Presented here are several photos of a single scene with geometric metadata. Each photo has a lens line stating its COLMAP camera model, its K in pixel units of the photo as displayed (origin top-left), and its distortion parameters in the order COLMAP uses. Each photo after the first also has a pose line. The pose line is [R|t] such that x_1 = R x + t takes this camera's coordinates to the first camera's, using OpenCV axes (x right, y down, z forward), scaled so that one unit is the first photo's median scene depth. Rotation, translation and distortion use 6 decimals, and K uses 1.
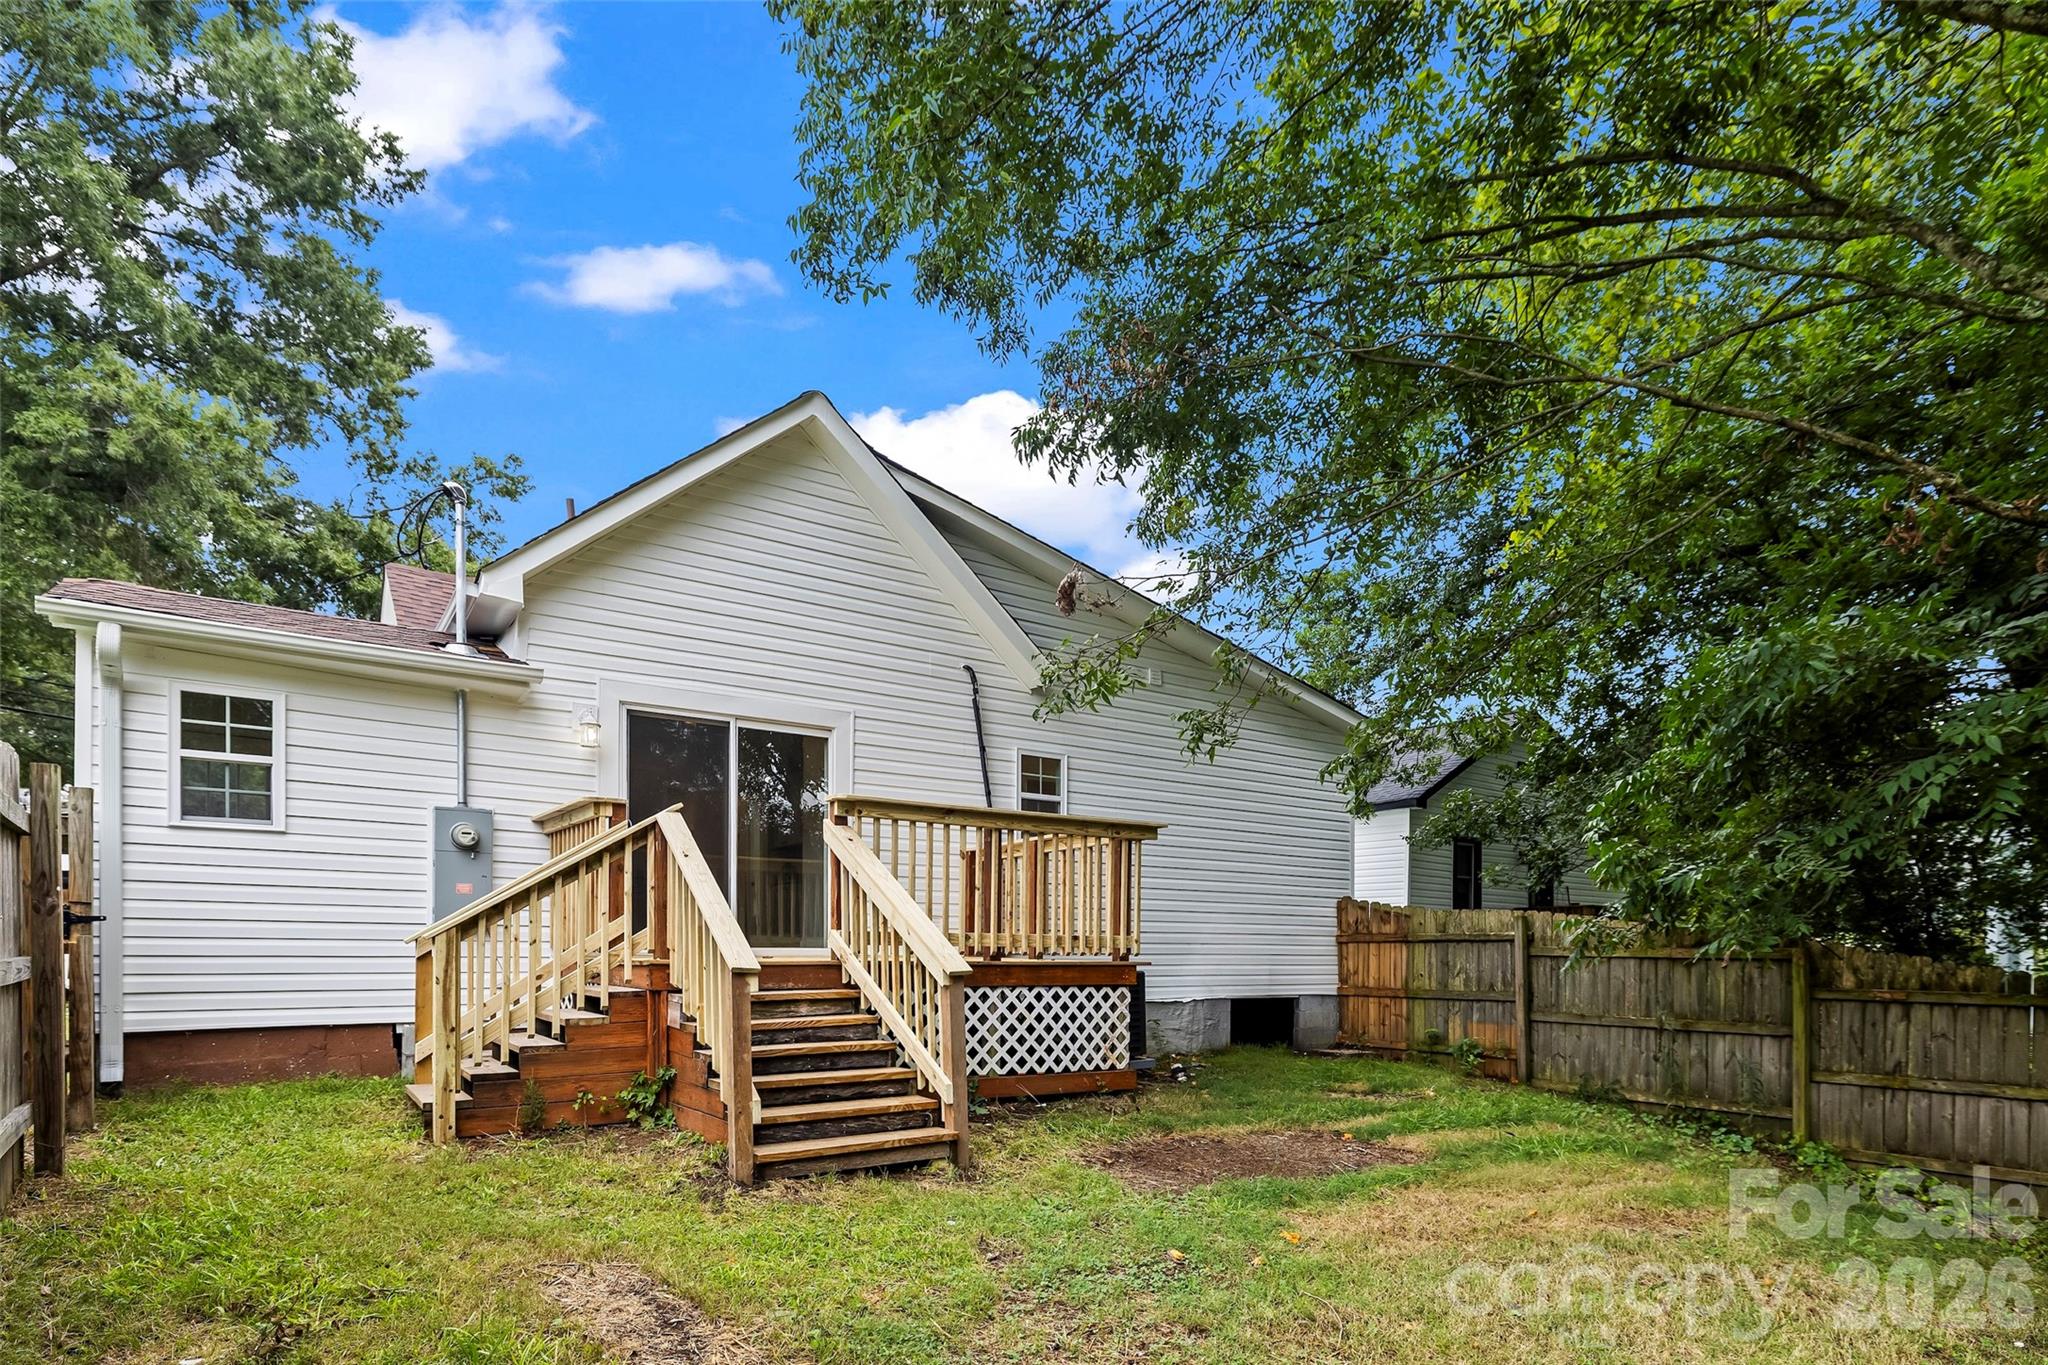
lens RADIAL K [[1005.7, 0, 1021.4], [0, 1005.7, 696.4], [0, 0, 1]] dist [-0.001187, -0.000296]
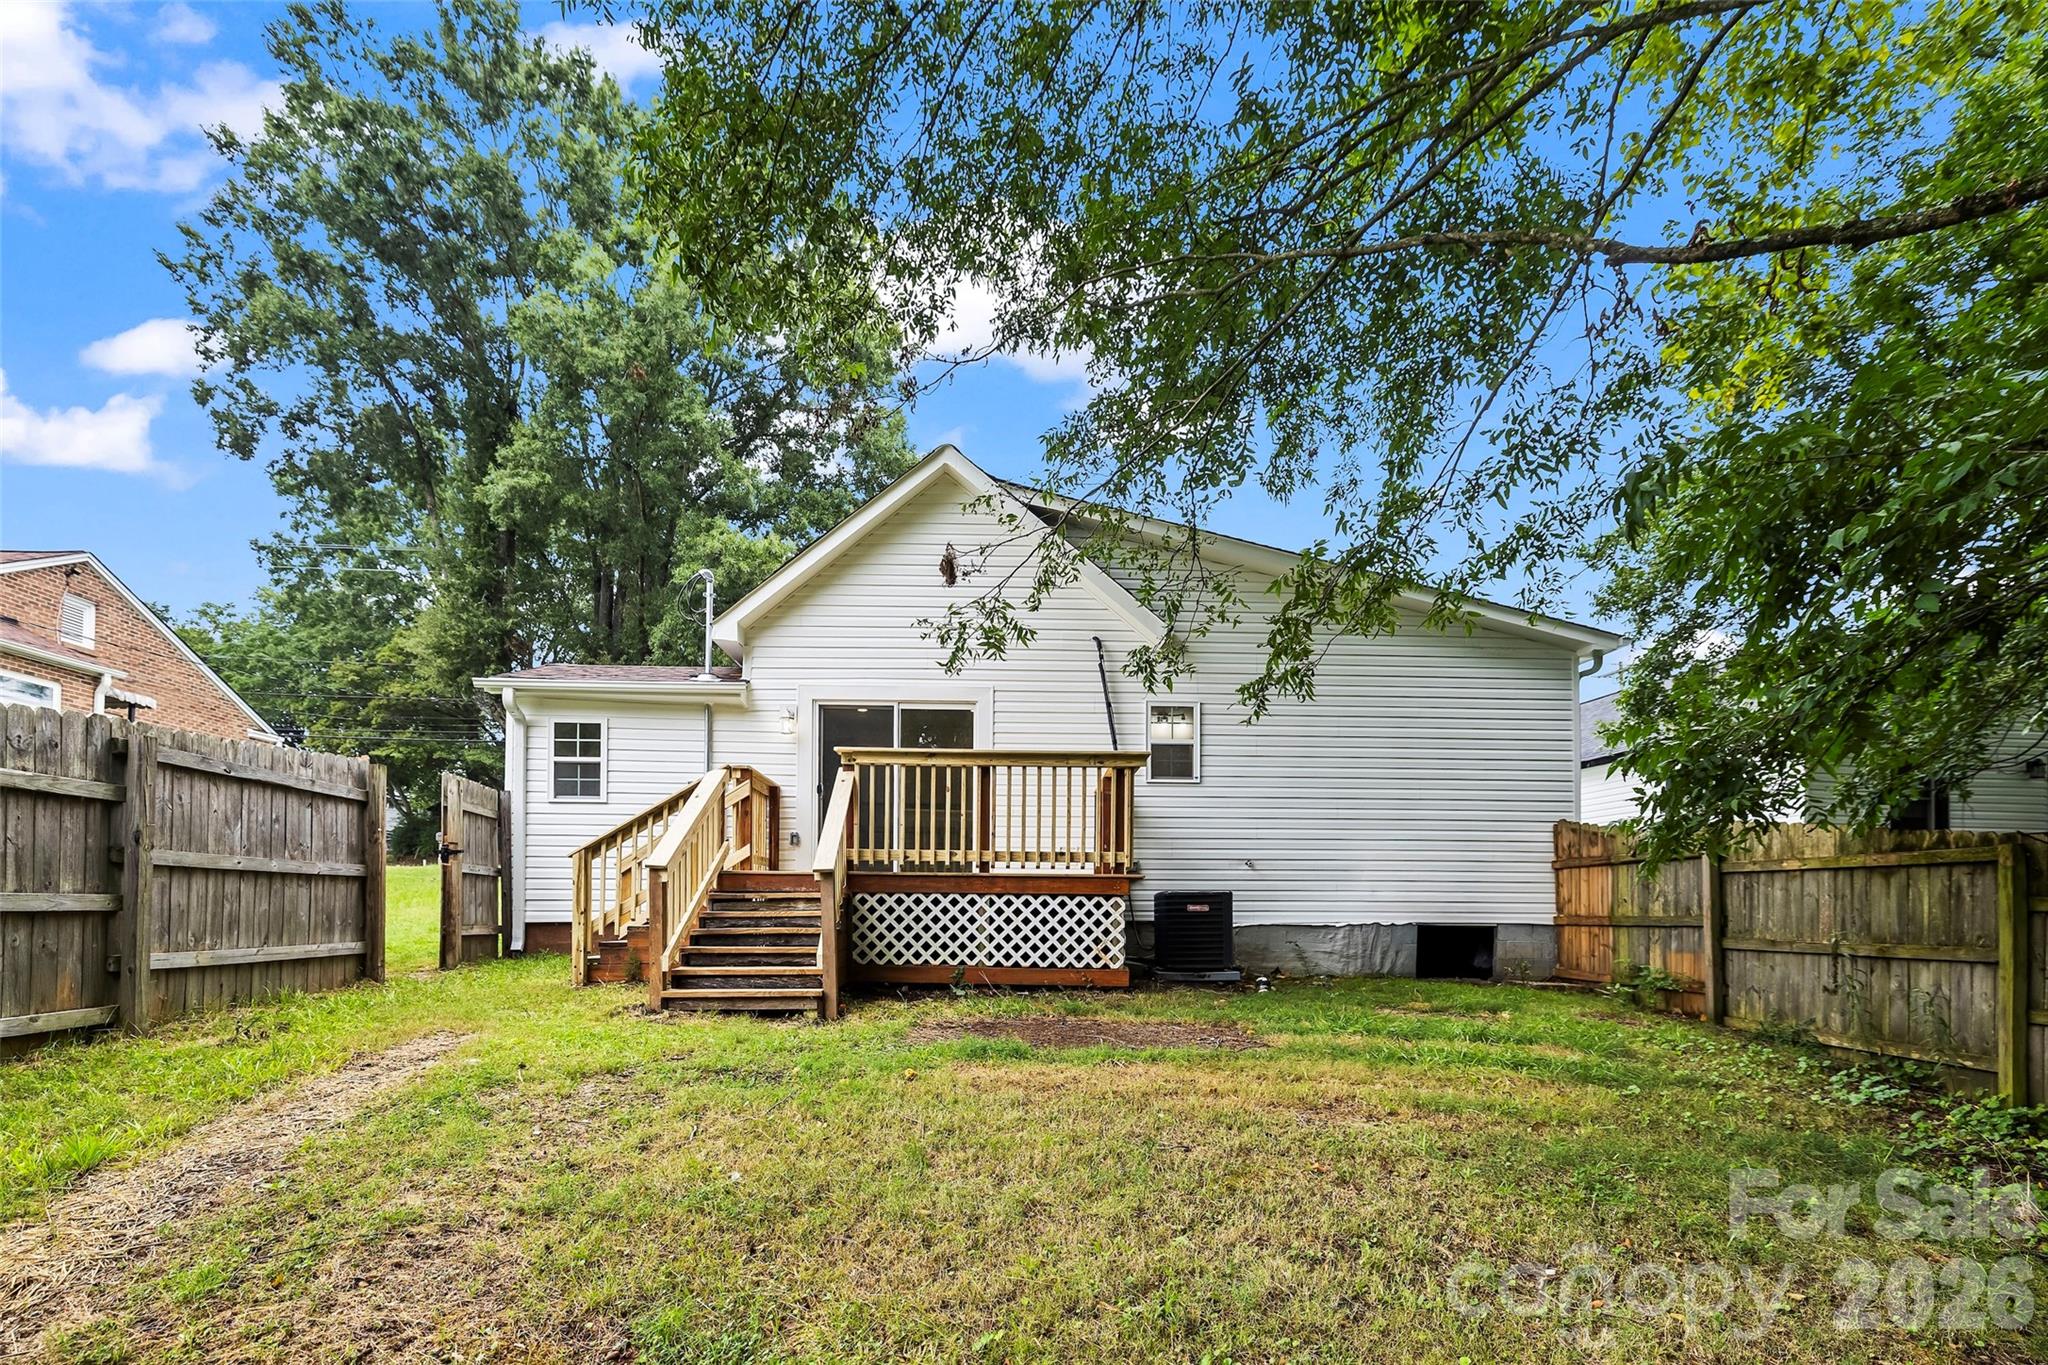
lens RADIAL K [[872.6, 0, 1022.4], [0, 872.6, 667.6], [0, 0, 1]] dist [0.003216, 0.000220]
pose [[0.864793, -0.134102, -0.483889, 0.526062], [0.123173, 0.990889, -0.054479, 0.074023], [0.486786, -0.012489, 0.873432, 0.092248]]
